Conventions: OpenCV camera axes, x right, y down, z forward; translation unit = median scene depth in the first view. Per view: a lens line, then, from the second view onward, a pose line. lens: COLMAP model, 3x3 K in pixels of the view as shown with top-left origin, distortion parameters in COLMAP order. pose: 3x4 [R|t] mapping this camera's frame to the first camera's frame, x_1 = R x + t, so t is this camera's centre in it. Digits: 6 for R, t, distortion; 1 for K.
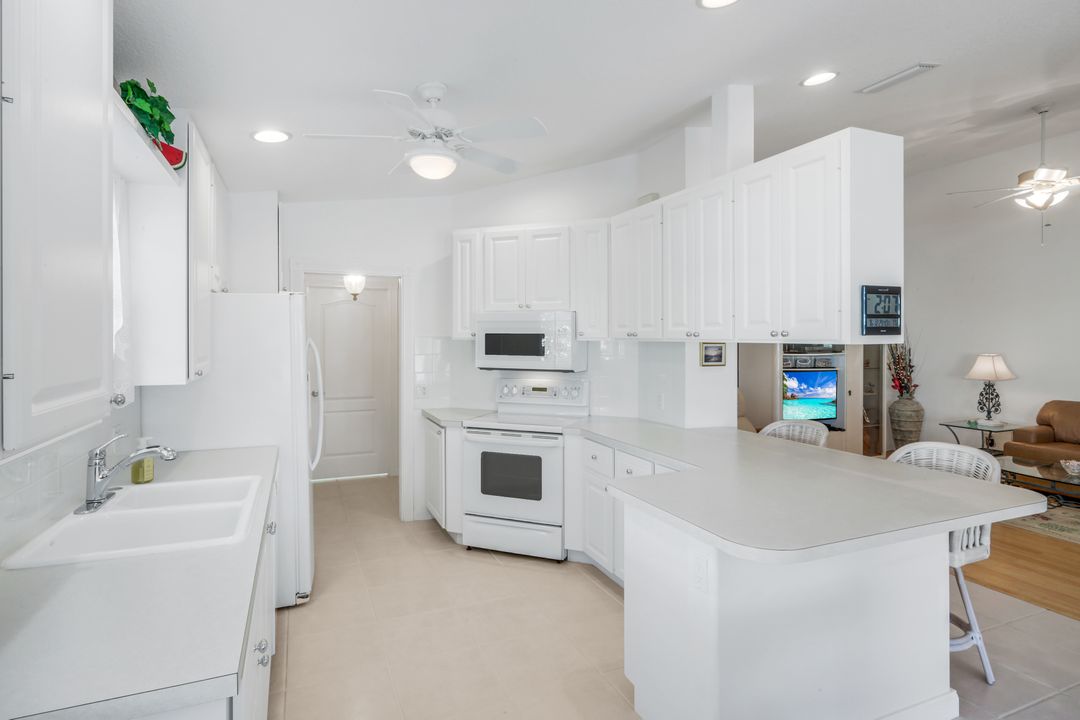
lens RADIAL K [[557.7, 0, 542.4], [0, 557.7, 340.2], [0, 0, 1]] dist [0.000207, 0.000009]
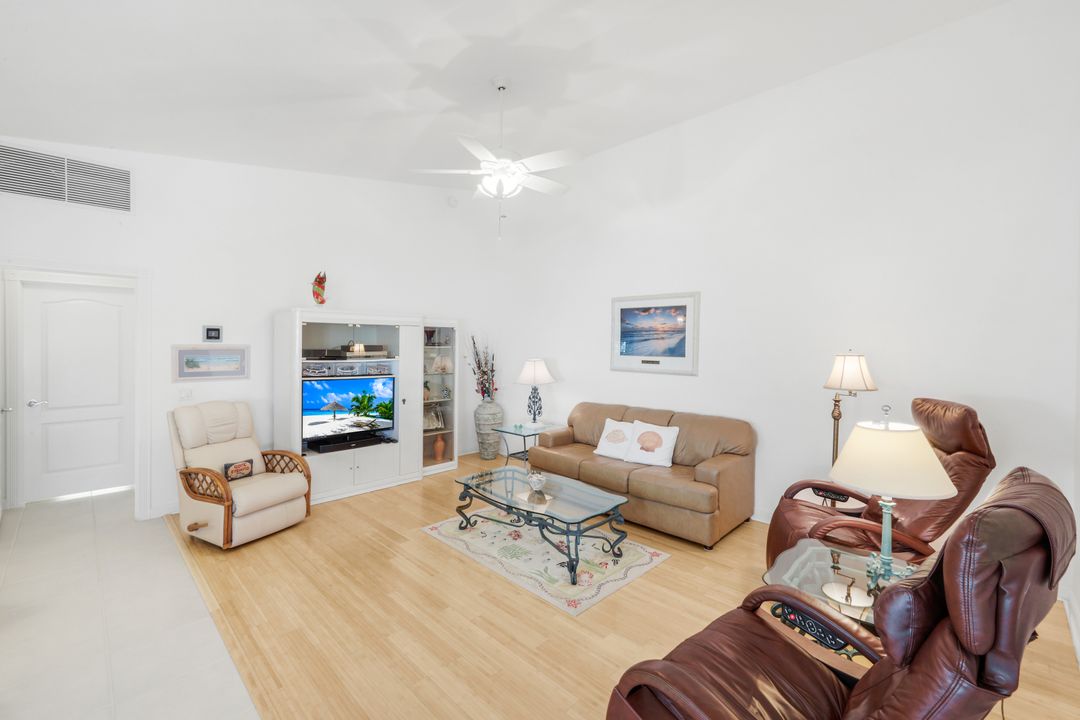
lens RADIAL K [[448.9, 0, 543.0], [0, 448.9, 355.2], [0, 0, 1]] dist [-0.000145, 0.000004]
pose [[0.921119, -0.003785, 0.389262, 0.687494], [-0.006453, 0.999667, 0.024989, -0.005845], [-0.389227, -0.025530, 0.920788, 0.313334]]
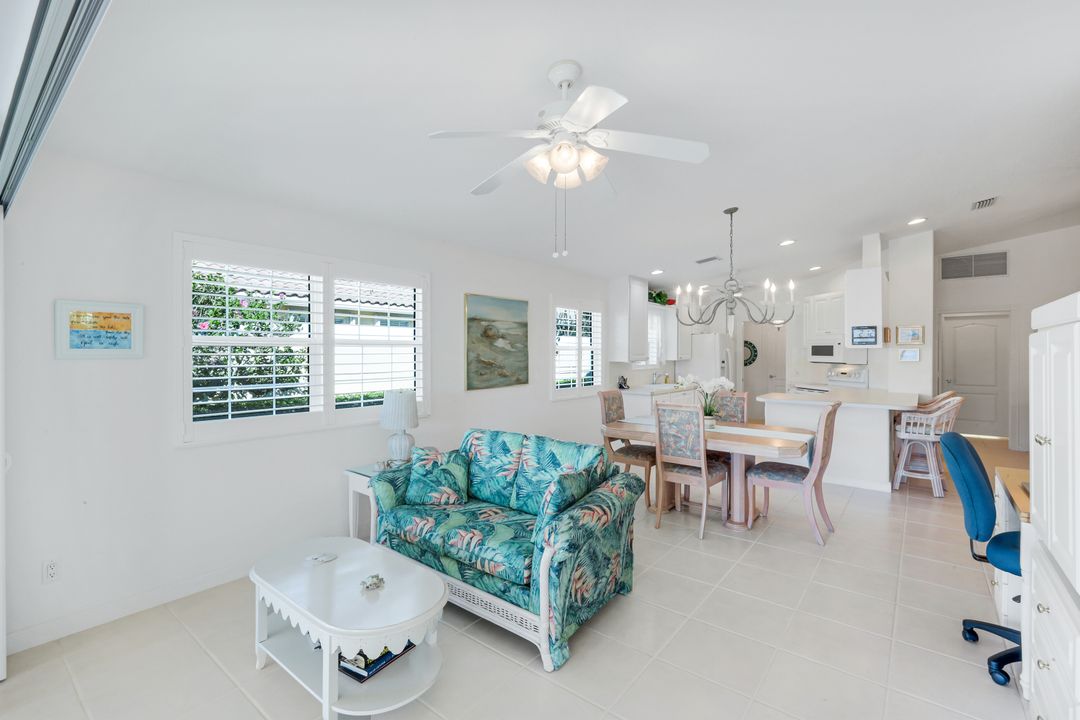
lens RADIAL K [[480.7, 0, 549.8], [0, 480.7, 354.1], [0, 0, 1]] dist [0.000520, -0.000148]
pose [[0.484804, 0.002189, -0.874620, 0.973105], [-0.000618, 0.999997, 0.002161, 0.016227], [0.874623, -0.000507, 0.484804, -0.736169]]
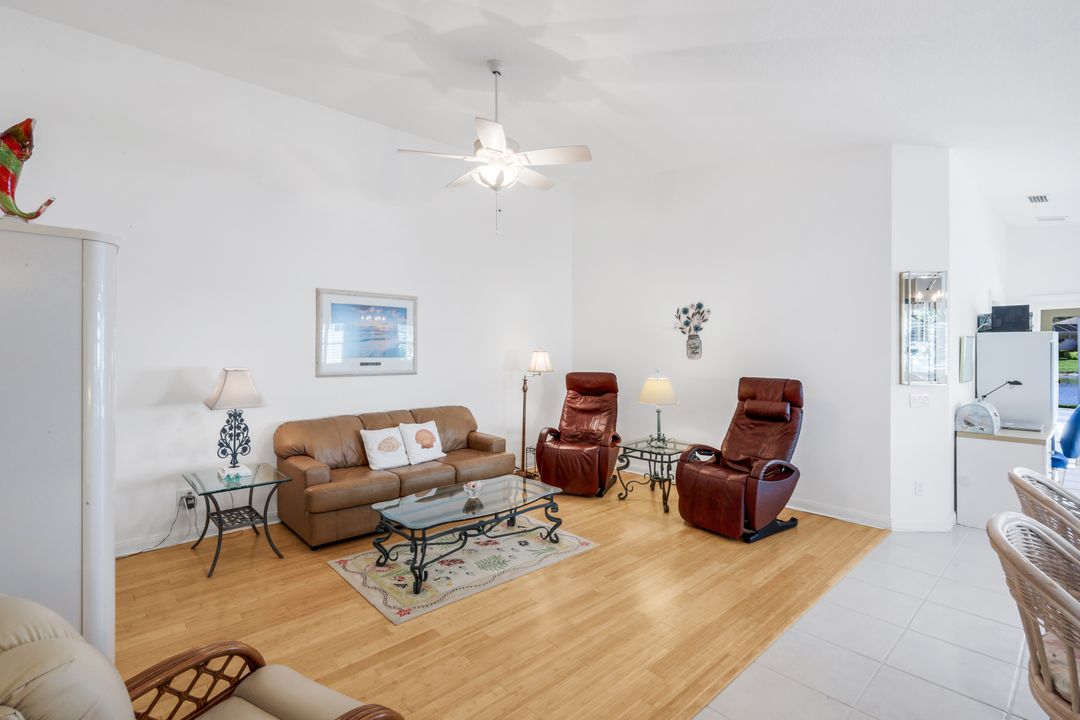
lens RADIAL K [[480.7, 0, 549.8], [0, 480.7, 354.1], [0, 0, 1]] dist [0.000520, -0.000148]
pose [[-0.325817, -0.006413, 0.945411, 0.192585], [0.002527, 0.999968, 0.007655, 0.006659], [-0.945429, 0.004883, -0.325791, 1.168846]]
